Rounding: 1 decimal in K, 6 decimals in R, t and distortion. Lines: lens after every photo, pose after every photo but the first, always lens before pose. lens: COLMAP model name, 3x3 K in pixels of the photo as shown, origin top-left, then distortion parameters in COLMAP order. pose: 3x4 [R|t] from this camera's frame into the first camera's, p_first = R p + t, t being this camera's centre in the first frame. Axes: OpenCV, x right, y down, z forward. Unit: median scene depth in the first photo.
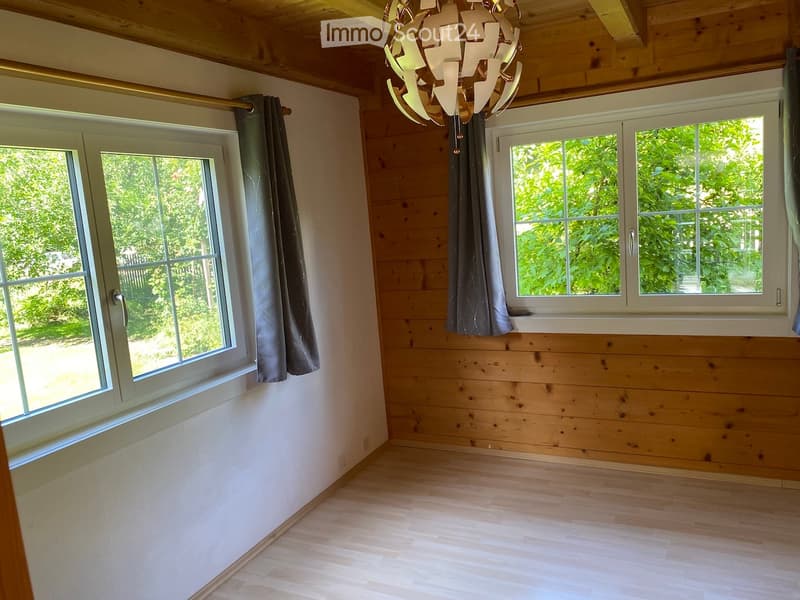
lens RADIAL K [[611.4, 0, 398.0], [0, 611.4, 301.9], [0, 0, 1]] dist [0.025178, -0.023128]
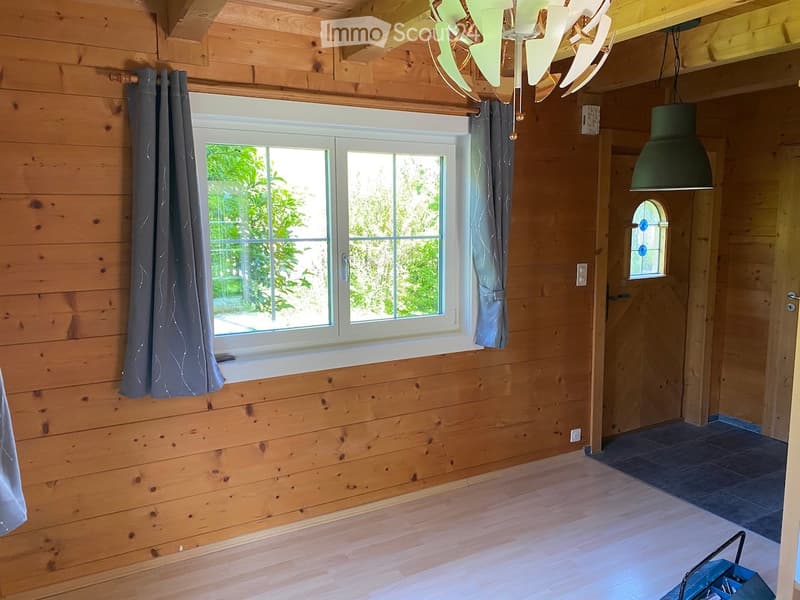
lens RADIAL K [[611.4, 0, 402.6], [0, 611.4, 292.0], [0, 0, 1]] dist [0.025178, -0.023128]
pose [[0.568222, -0.026489, 0.822449, -0.317187], [0.078998, 0.996621, -0.022480, -0.030653], [-0.819074, 0.077745, 0.568395, 0.386279]]
